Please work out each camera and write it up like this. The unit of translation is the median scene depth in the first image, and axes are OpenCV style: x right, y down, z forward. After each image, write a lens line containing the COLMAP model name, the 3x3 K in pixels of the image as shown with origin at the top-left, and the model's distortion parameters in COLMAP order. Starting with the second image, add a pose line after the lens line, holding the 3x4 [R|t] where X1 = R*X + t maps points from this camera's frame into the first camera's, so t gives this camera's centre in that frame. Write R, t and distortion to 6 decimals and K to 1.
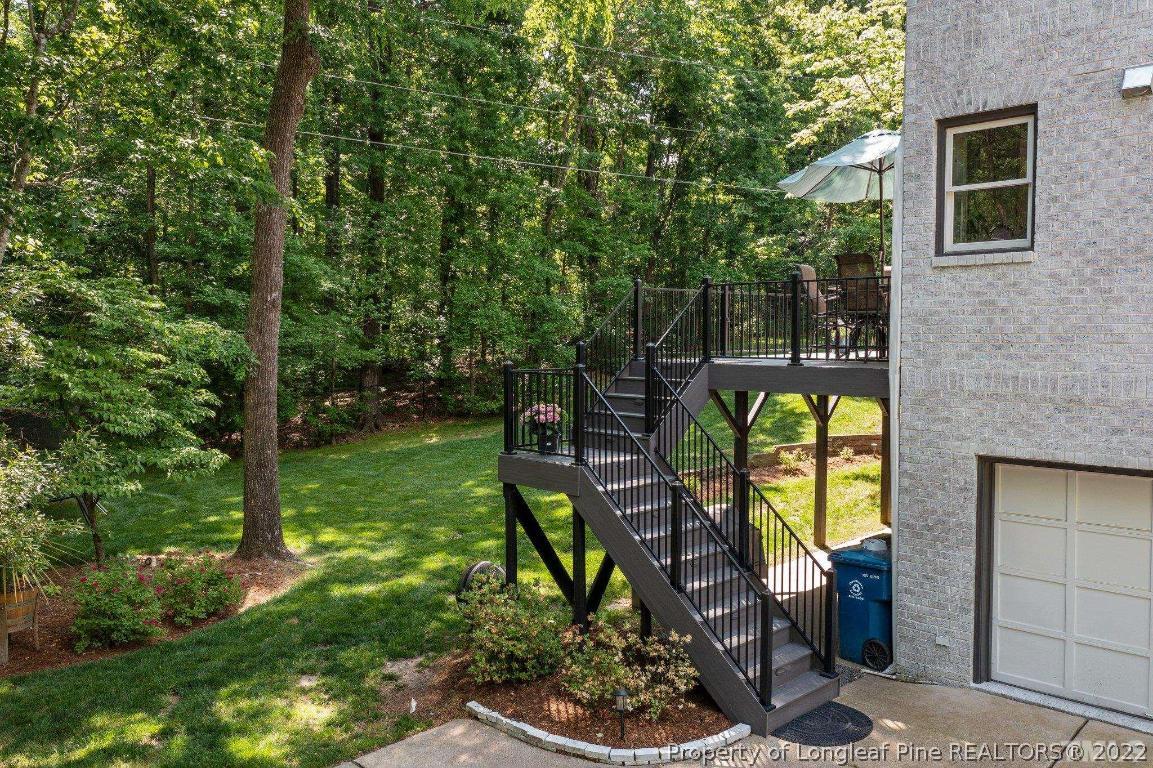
lens RADIAL K [[904.9, 0, 576.5], [0, 904.9, 384.0], [0, 0, 1]] dist [-0.001832, 0.000873]
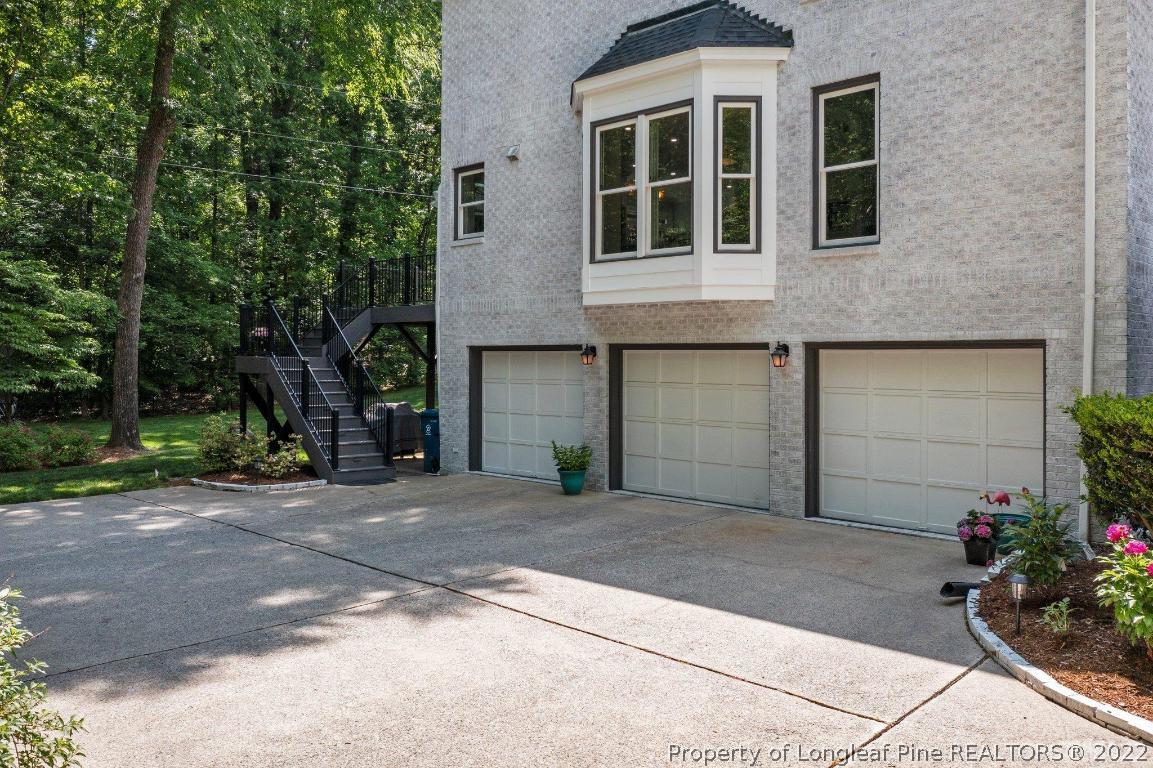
lens RADIAL K [[914.7, 0, 575.9], [0, 914.7, 358.8], [0, 0, 1]] dist [-0.004404, -0.000075]
pose [[0.999896, 0.007064, 0.012600, 0.536753], [-0.006343, 0.998389, -0.056376, 0.175366], [-0.012978, 0.056290, 0.998330, -0.743309]]
